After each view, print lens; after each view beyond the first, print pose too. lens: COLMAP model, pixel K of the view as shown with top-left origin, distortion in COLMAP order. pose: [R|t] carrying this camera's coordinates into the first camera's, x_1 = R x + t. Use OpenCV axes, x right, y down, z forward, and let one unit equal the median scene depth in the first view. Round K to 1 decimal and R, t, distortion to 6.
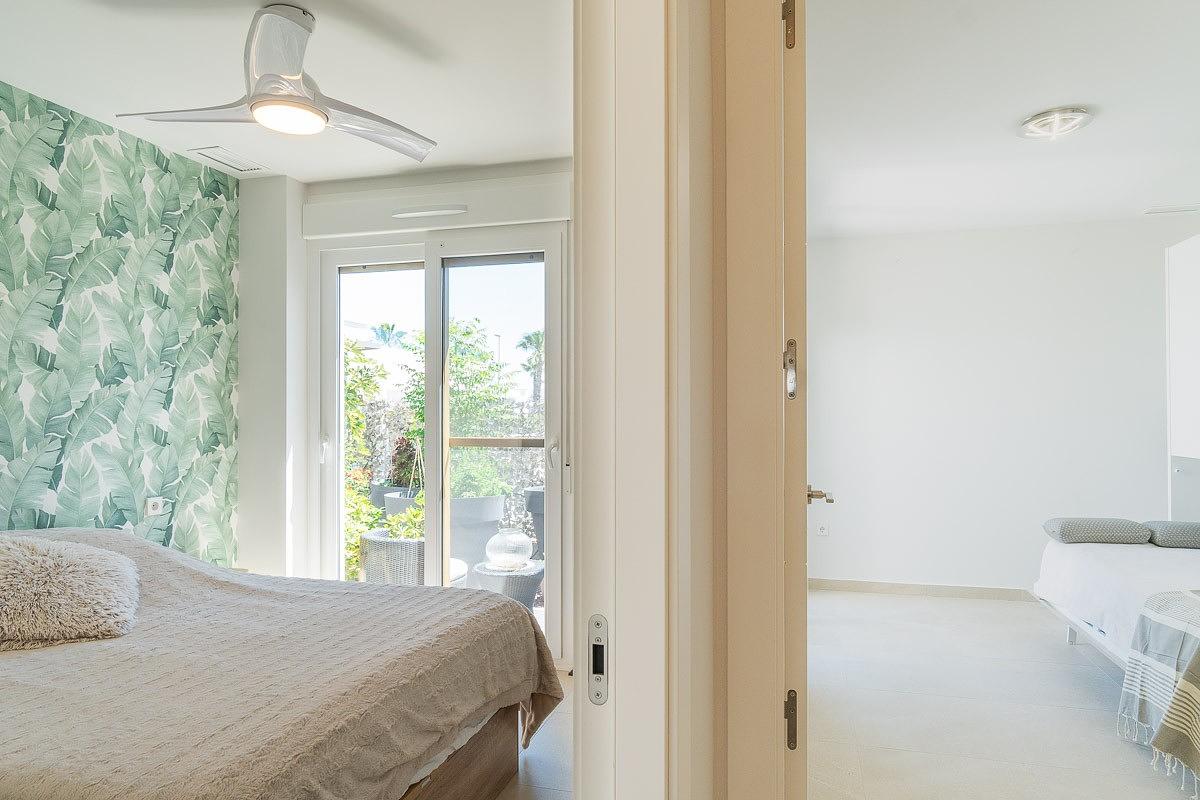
lens RADIAL K [[742.3, 0, 597.7], [0, 742.3, 407.2], [0, 0, 1]] dist [-0.004631, -0.000050]
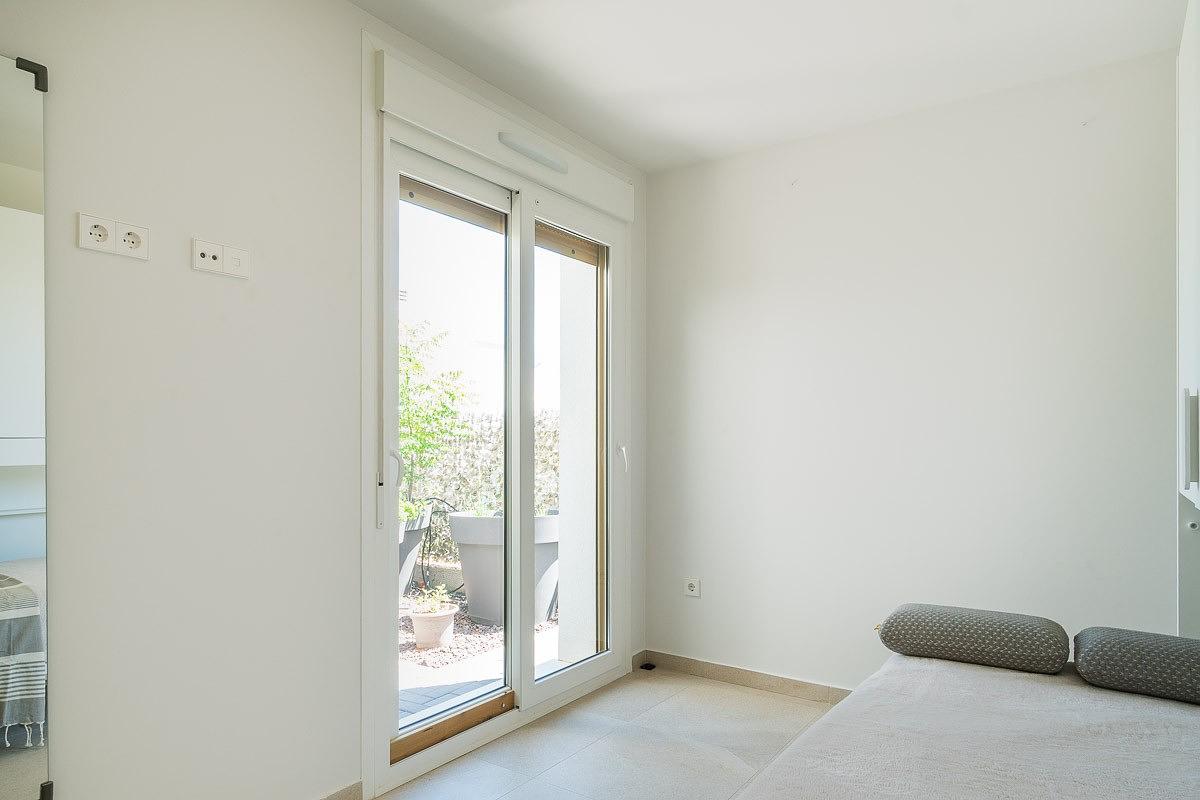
lens RADIAL K [[742.3, 0, 597.7], [0, 742.3, 407.2], [0, 0, 1]] dist [-0.004631, -0.000050]
pose [[0.939966, -0.009962, -0.341124, 0.655071], [-0.001982, 0.999398, -0.034645, 0.028685], [0.341264, 0.033241, 0.939380, 0.446798]]
